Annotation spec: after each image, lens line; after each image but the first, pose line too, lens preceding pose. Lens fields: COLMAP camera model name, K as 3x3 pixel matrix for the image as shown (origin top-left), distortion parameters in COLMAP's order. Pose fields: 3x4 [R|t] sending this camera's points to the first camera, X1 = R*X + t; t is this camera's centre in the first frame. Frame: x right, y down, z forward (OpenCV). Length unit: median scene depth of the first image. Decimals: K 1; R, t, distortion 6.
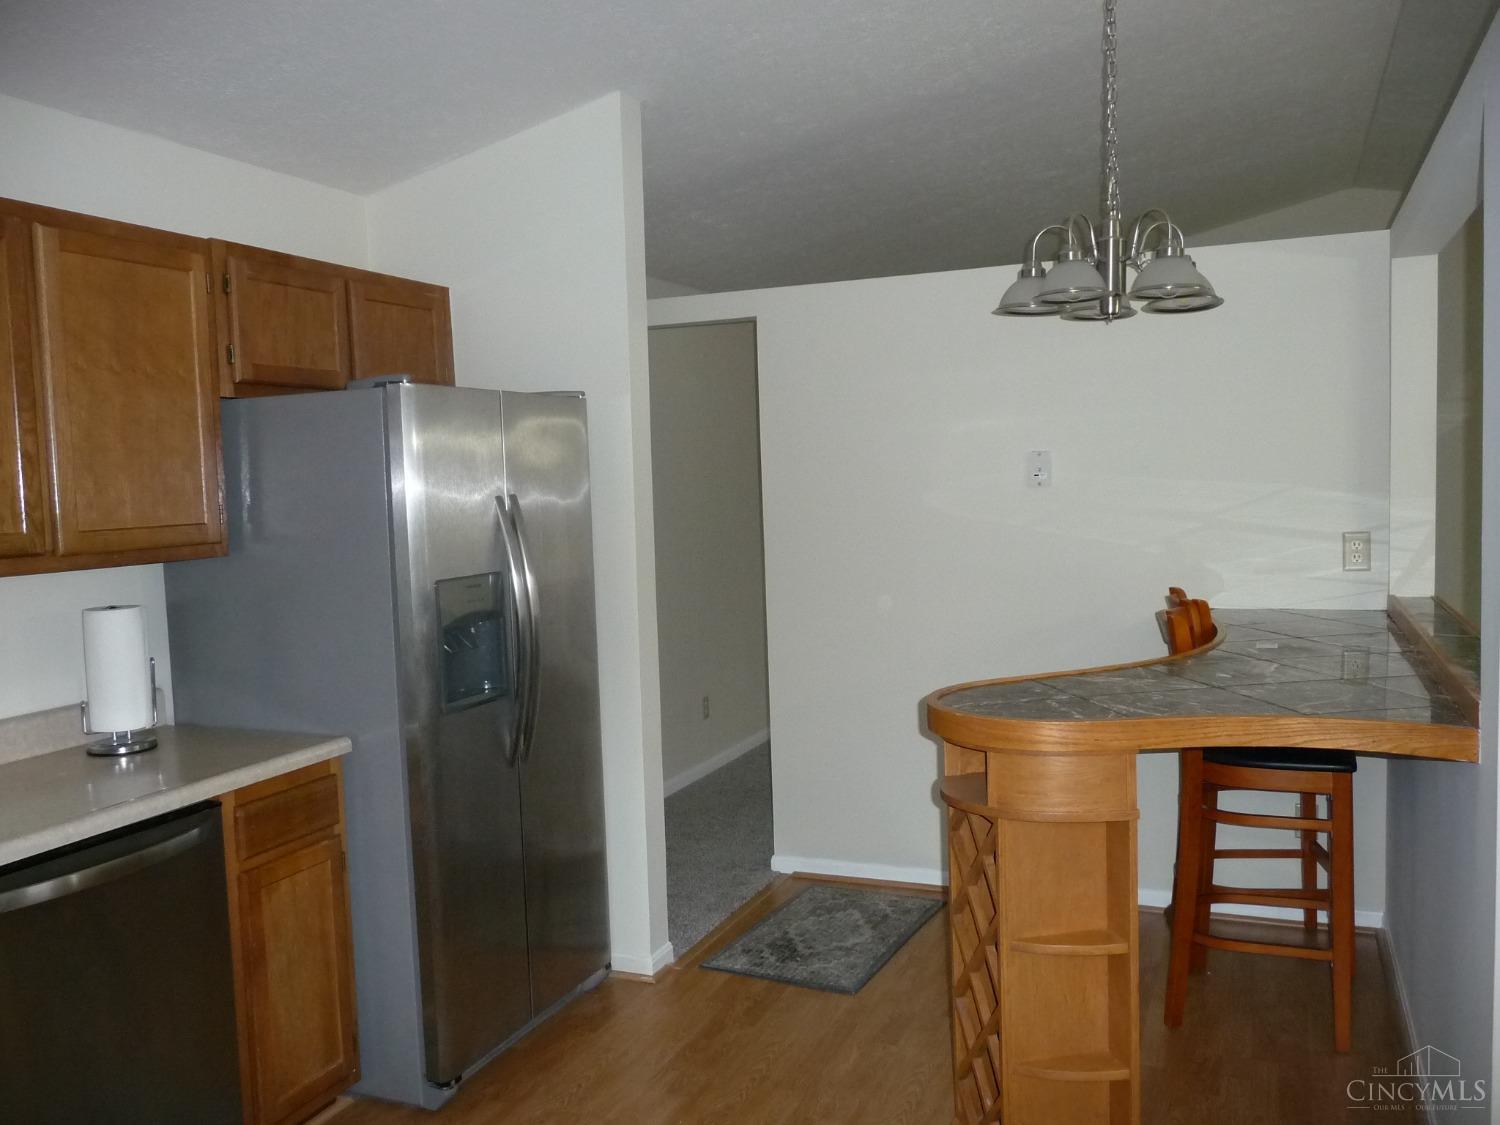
lens RADIAL K [[1244.1, 0, 750.0], [0, 1244.1, 562.5], [0, 0, 1]] dist [-0.034336, 0.064747]
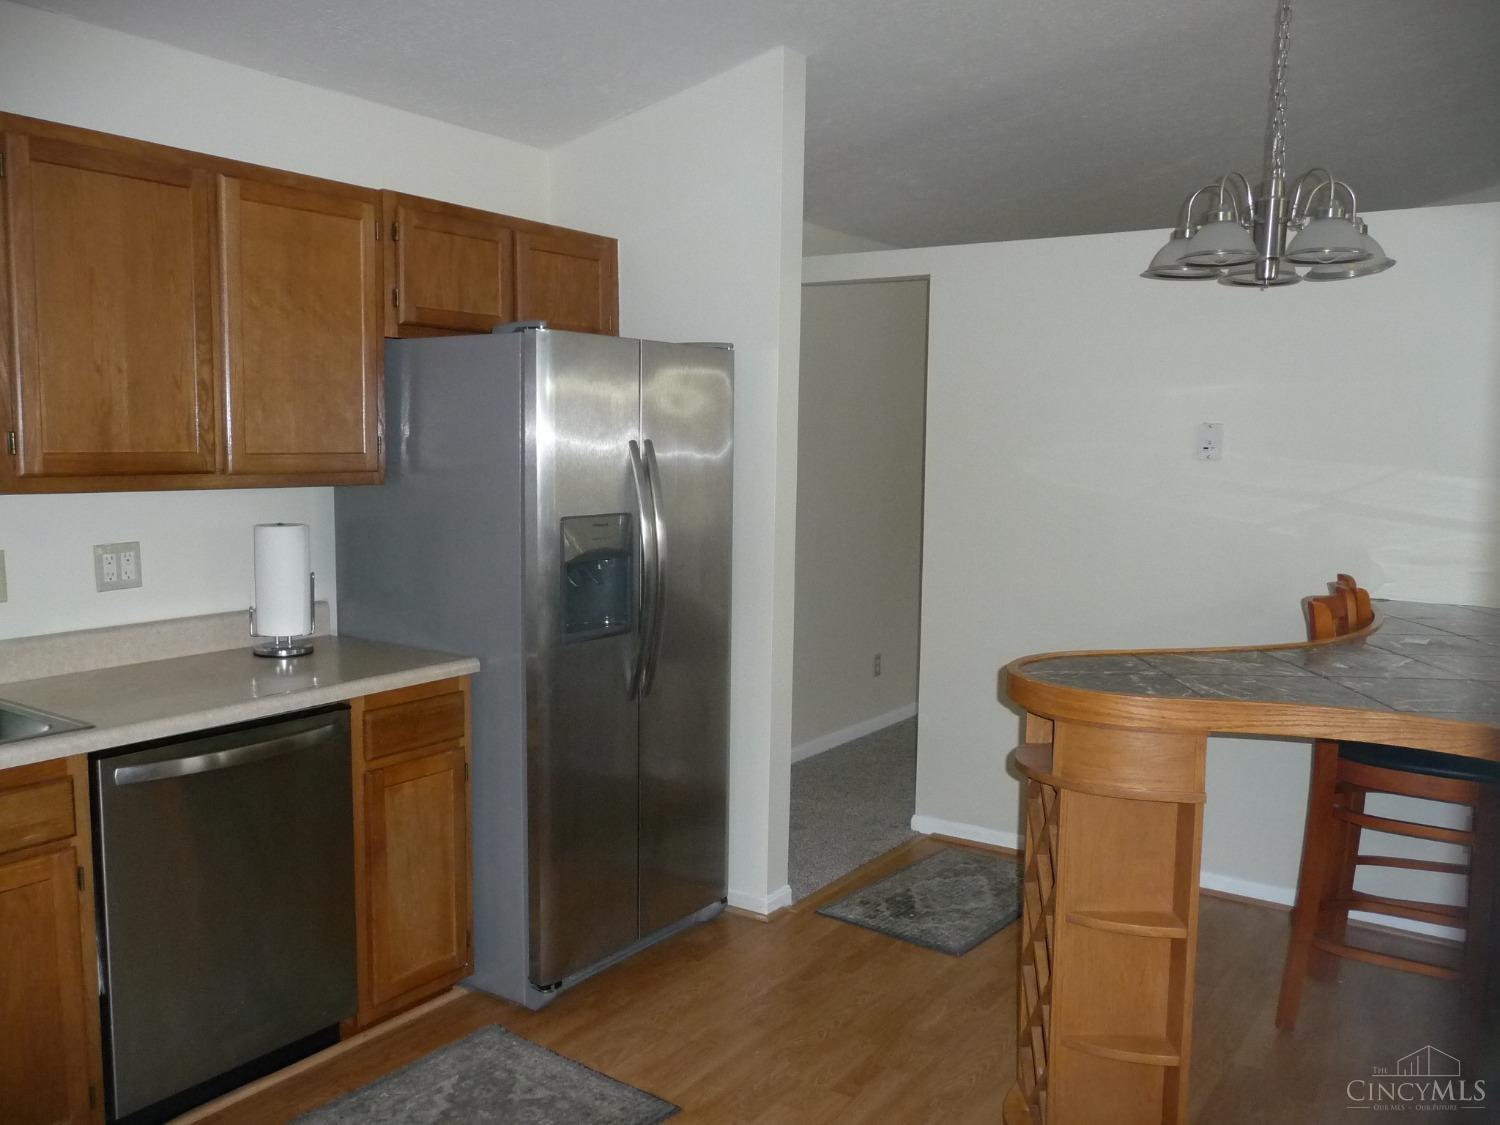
lens RADIAL K [[1244.1, 0, 750.0], [0, 1244.1, 562.5], [0, 0, 1]] dist [-0.034336, 0.064747]
pose [[0.980012, 0.065458, -0.187863, 0.101947], [-0.059325, 0.997512, 0.038094, 0.002961], [0.189889, -0.026188, 0.981456, -0.009299]]
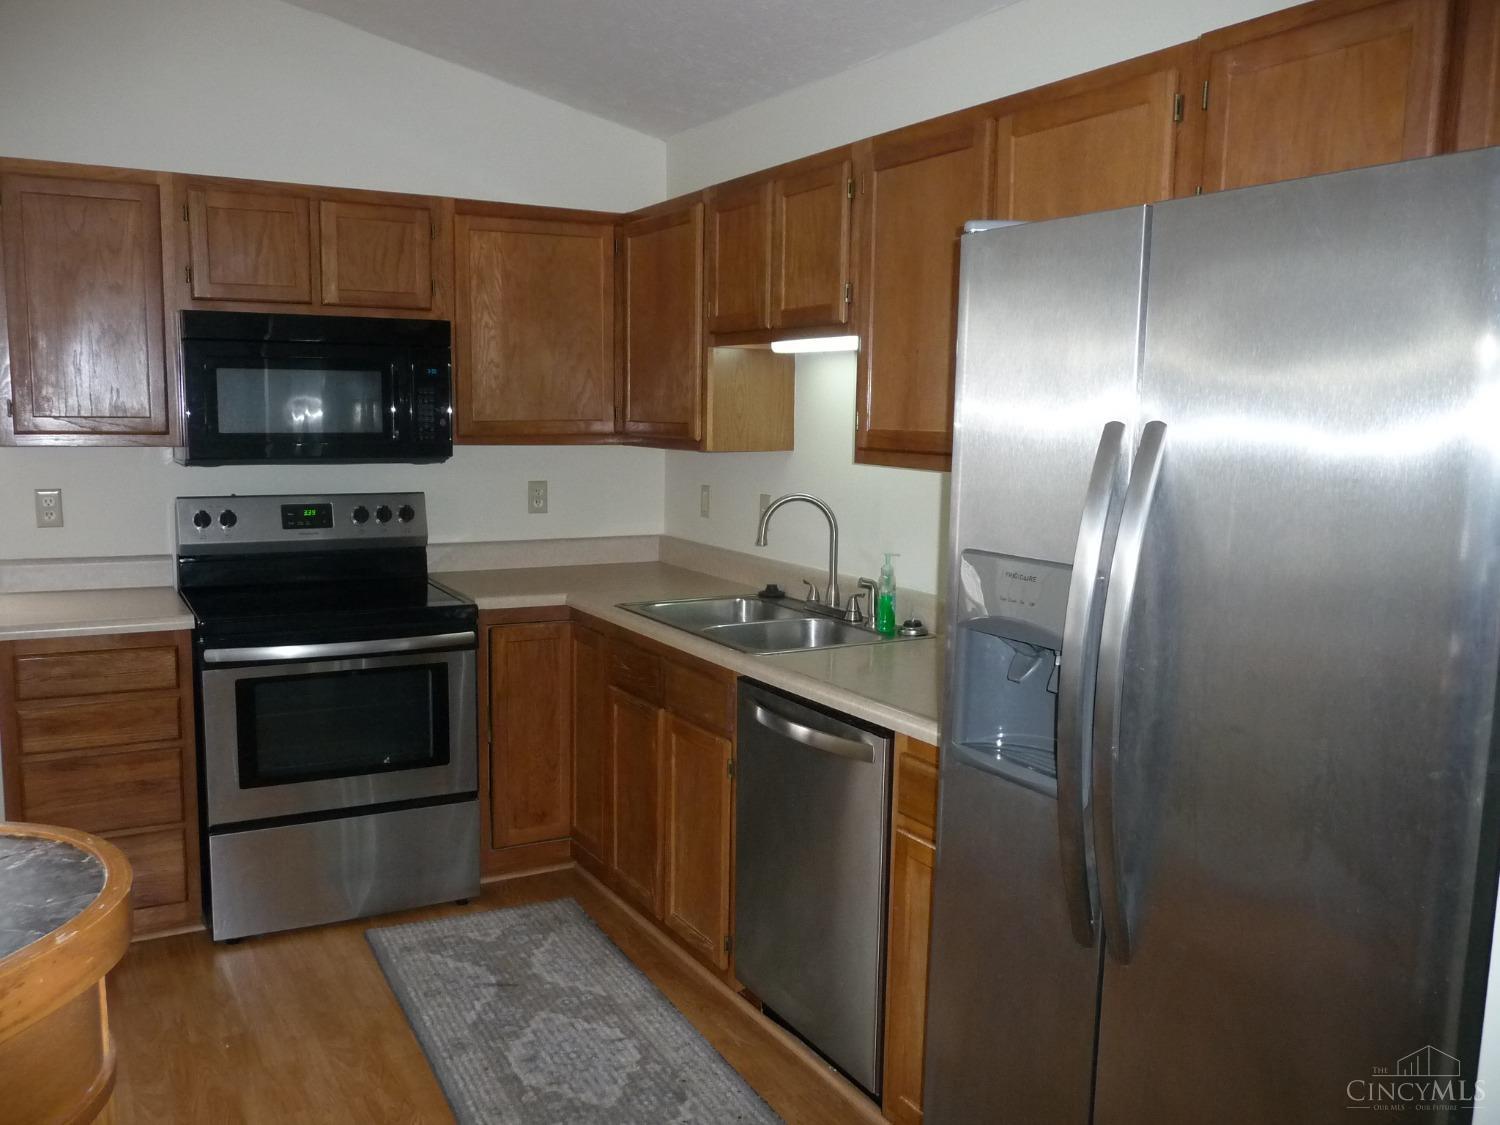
lens RADIAL K [[1244.1, 0, 750.0], [0, 1244.1, 562.5], [0, 0, 1]] dist [-0.034336, 0.064747]
pose [[-0.594658, 0.119398, -0.795064, 0.298703], [-0.057353, 0.980092, 0.190080, -0.087631], [0.801931, 0.158632, -0.575972, 1.226205]]
